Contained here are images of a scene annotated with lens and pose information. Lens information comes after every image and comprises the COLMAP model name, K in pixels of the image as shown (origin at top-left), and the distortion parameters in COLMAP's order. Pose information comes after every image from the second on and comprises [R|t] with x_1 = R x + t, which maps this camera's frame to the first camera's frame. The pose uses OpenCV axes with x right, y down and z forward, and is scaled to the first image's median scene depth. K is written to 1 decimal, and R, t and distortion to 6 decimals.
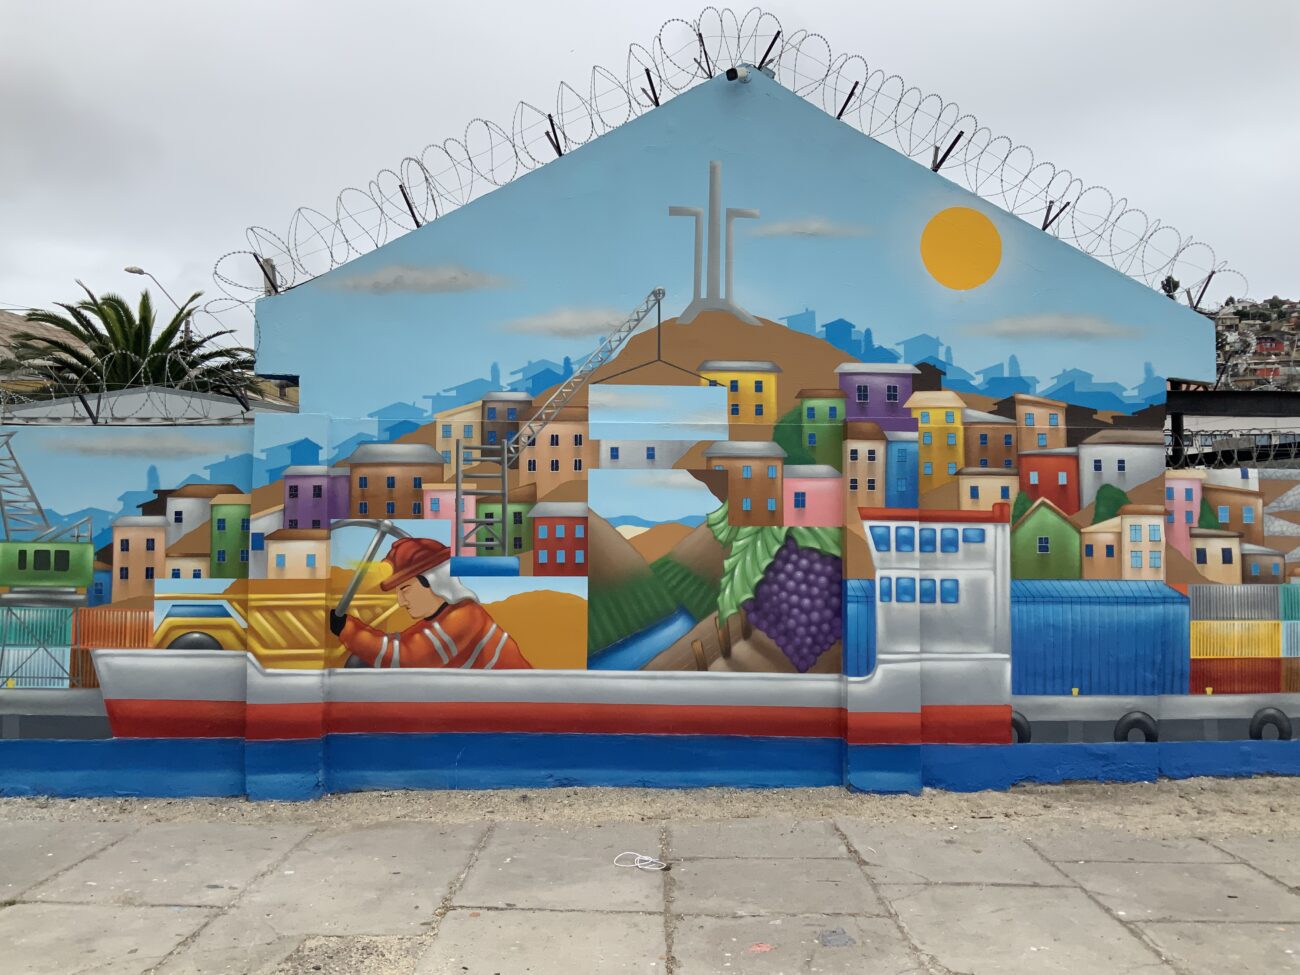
lens RADIAL K [[1071.9, 0, 650.0], [0, 1071.9, 487.5], [0, 0, 1]] dist [0.121273, -0.262648]
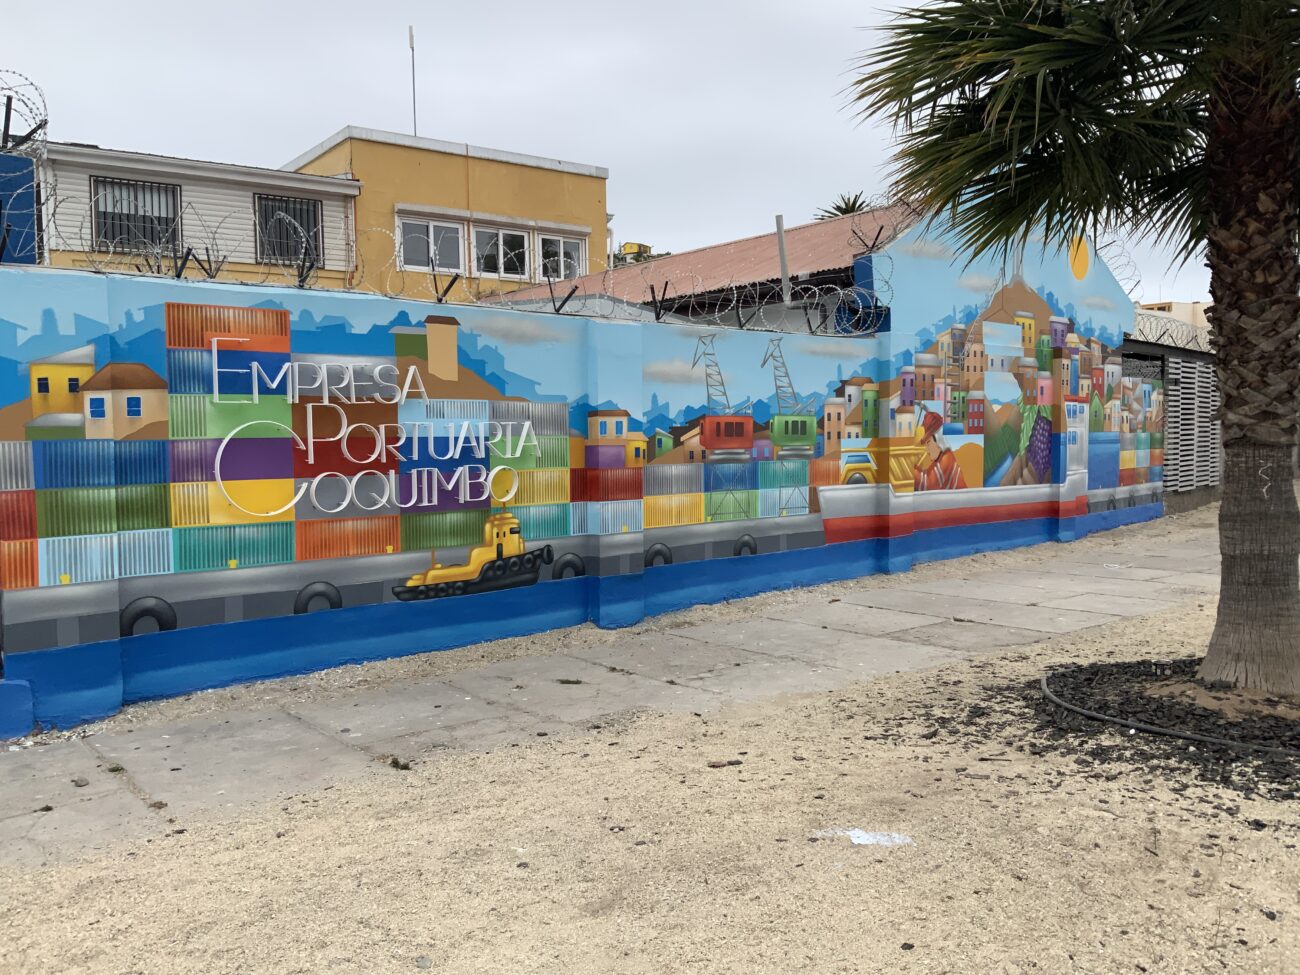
lens RADIAL K [[1071.9, 0, 650.0], [0, 1071.9, 487.5], [0, 0, 1]] dist [0.121273, -0.262648]
pose [[0.752303, -0.048803, 0.657007, -1.595386], [-0.013934, 0.995851, 0.089927, 0.019270], [-0.658669, -0.076808, 0.748502, 0.043077]]
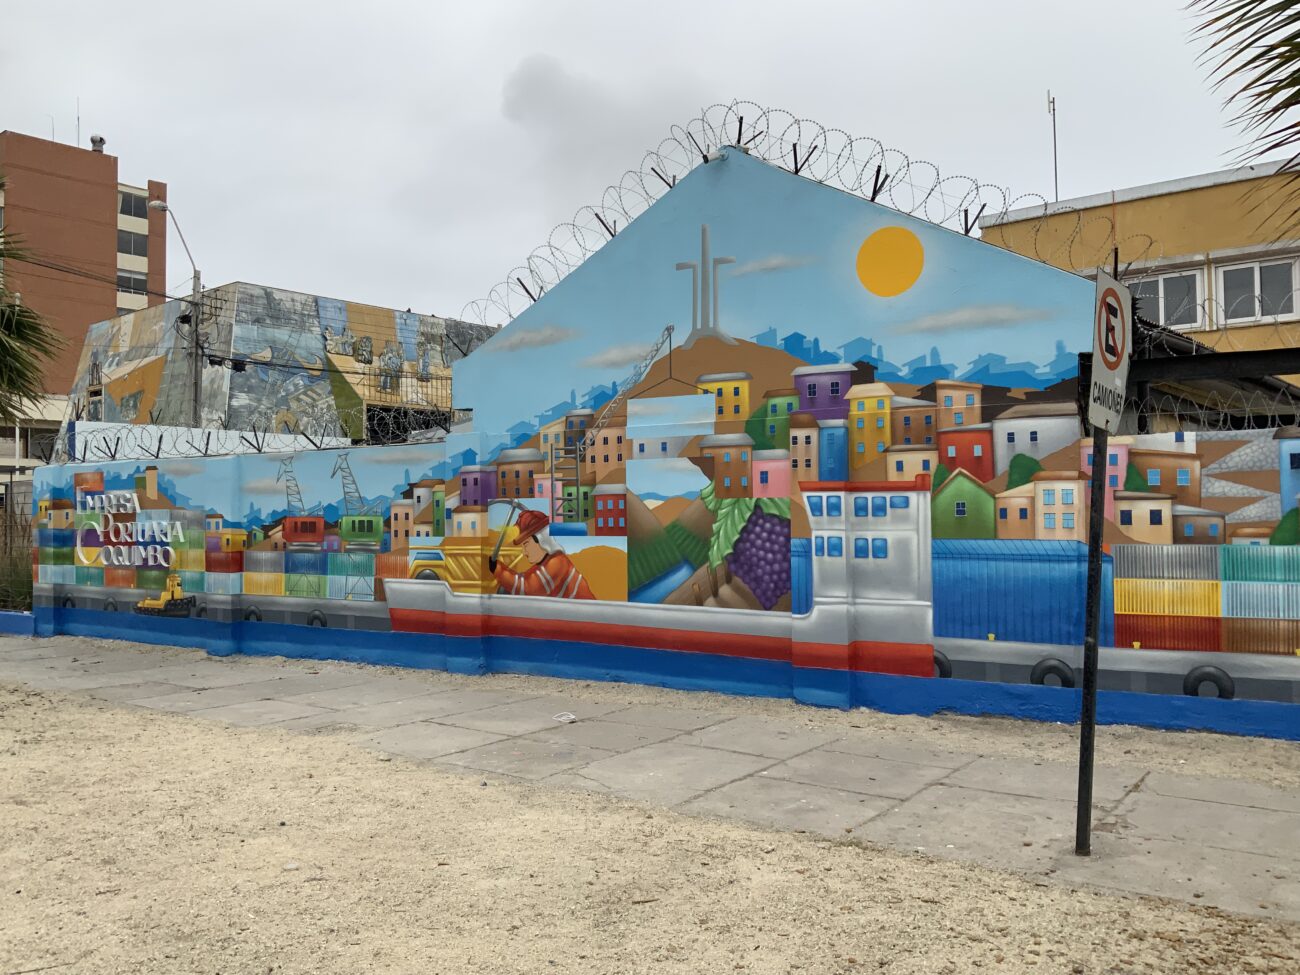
lens RADIAL K [[1071.9, 0, 650.0], [0, 1071.9, 487.5], [0, 0, 1]] dist [0.121273, -0.262648]
pose [[0.819673, -0.026119, -0.572237, 0.769306], [0.036494, 0.999312, 0.006661, 0.010476], [0.571669, -0.026343, 0.820062, -0.137726]]
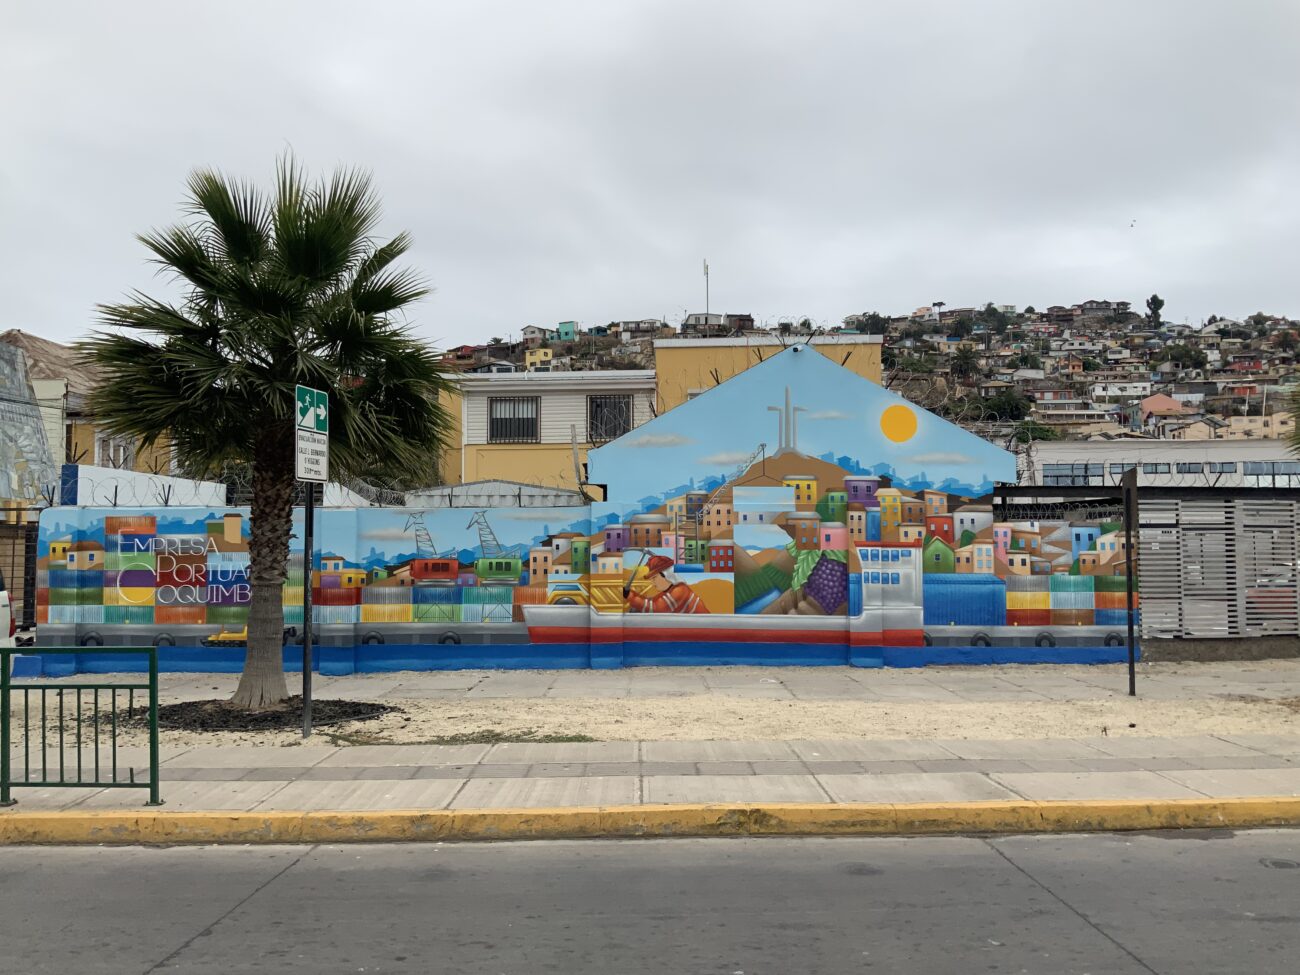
lens RADIAL K [[1071.9, 0, 650.0], [0, 1071.9, 487.5], [0, 0, 1]] dist [0.121273, -0.262648]
pose [[0.999968, -0.005785, 0.005512, -0.242630], [0.005863, 0.999880, -0.014330, -0.063440], [-0.005429, 0.014362, 0.999882, -1.238347]]
